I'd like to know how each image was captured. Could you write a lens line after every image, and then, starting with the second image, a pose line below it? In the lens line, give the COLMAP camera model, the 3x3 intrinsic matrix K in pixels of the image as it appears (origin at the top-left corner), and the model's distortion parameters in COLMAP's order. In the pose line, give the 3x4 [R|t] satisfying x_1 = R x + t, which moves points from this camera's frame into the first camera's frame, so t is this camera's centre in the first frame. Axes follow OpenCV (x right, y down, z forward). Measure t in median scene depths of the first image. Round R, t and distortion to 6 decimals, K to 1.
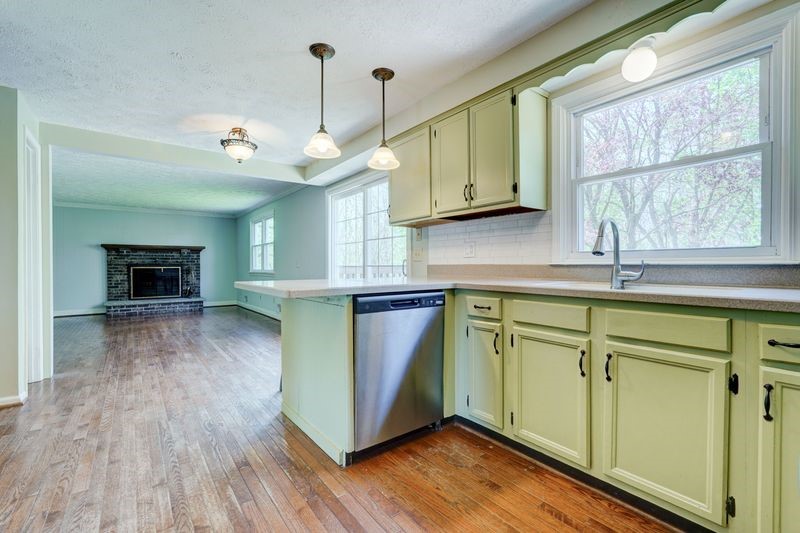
lens RADIAL K [[364.9, 0, 401.2], [0, 364.9, 267.1], [0, 0, 1]] dist [-0.011643, 0.004656]
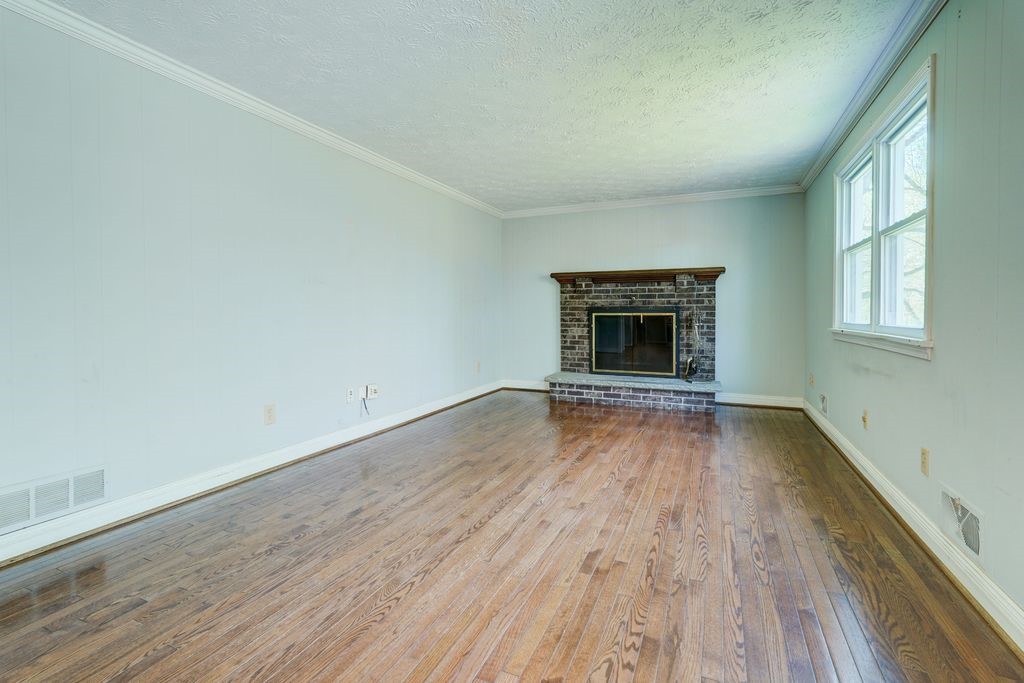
lens RADIAL K [[467.0, 0, 511.8], [0, 467.0, 312.9], [0, 0, 1]] dist [-0.011643, 0.004656]
pose [[0.496827, 0.005213, -0.867834, -0.197783], [-0.005570, 0.999981, 0.002818, -0.001394], [0.867832, 0.003433, 0.496847, 0.546486]]
